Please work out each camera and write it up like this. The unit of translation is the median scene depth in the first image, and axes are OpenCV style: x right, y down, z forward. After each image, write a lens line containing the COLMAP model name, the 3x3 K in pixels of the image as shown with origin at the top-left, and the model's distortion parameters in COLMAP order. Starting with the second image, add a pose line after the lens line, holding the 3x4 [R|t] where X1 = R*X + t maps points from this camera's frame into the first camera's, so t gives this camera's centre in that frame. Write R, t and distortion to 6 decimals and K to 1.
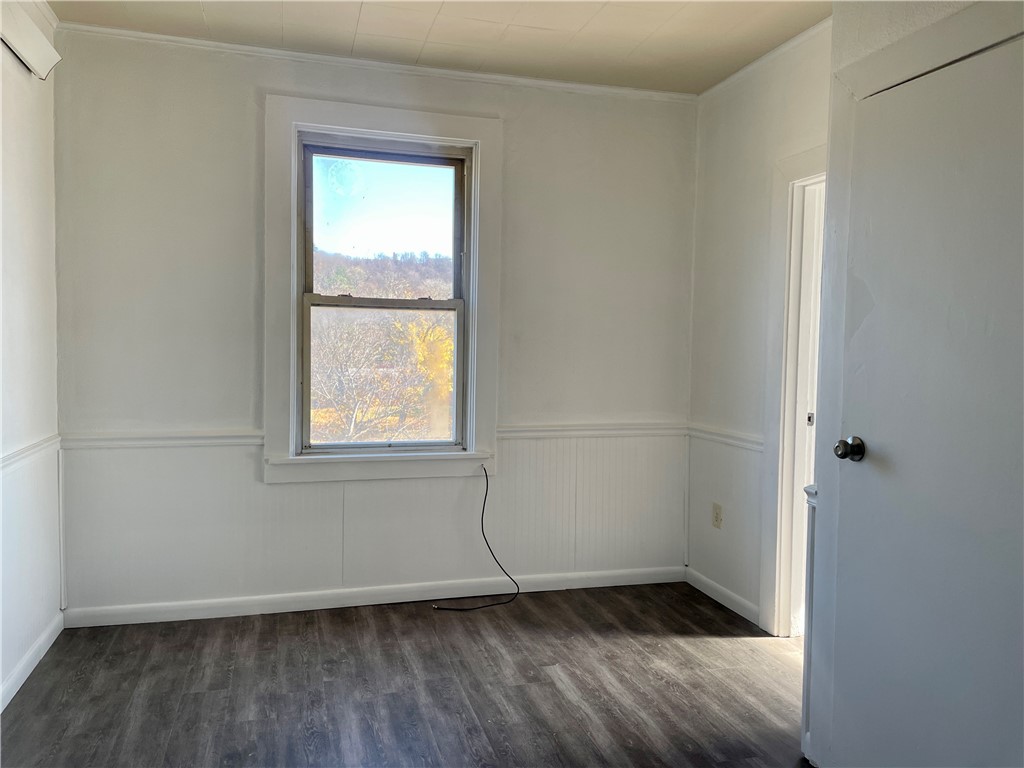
lens RADIAL K [[754.9, 0, 510.5], [0, 754.9, 380.2], [0, 0, 1]] dist [0.085486, -0.107604]
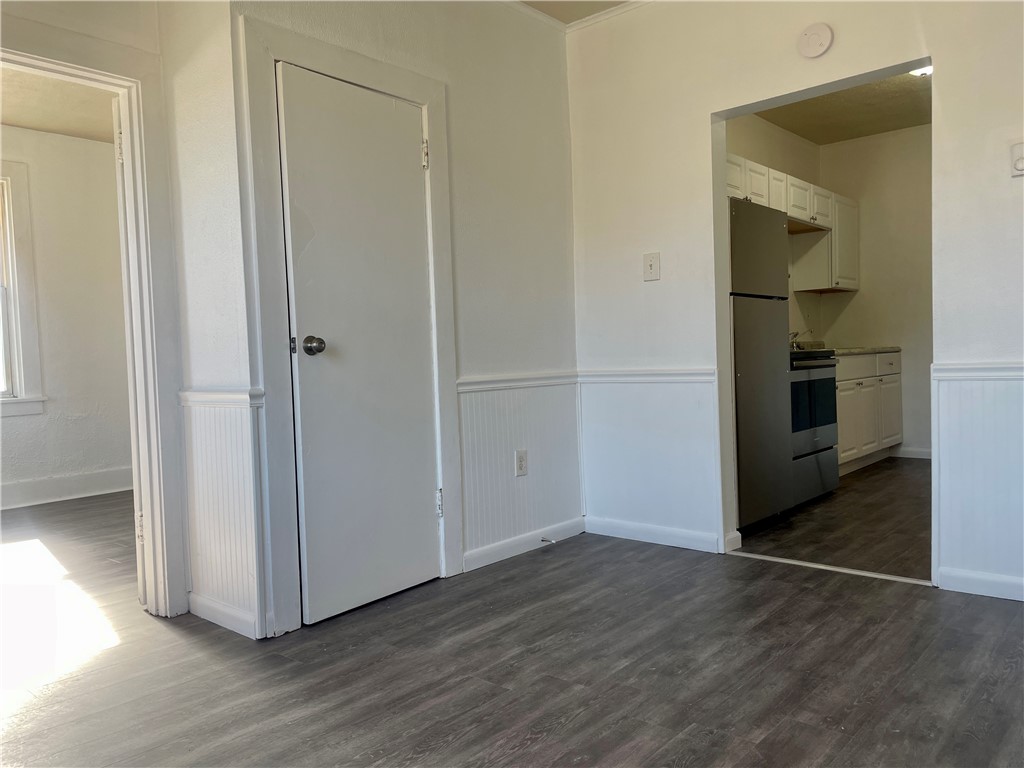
lens RADIAL K [[754.9, 0, 510.5], [0, 754.9, 380.2], [0, 0, 1]] dist [0.085486, -0.107604]
pose [[-0.529611, -0.027335, 0.847800, -0.695356], [0.057835, 0.995991, 0.068242, 0.069422], [-0.846267, 0.085175, -0.525907, 1.221838]]
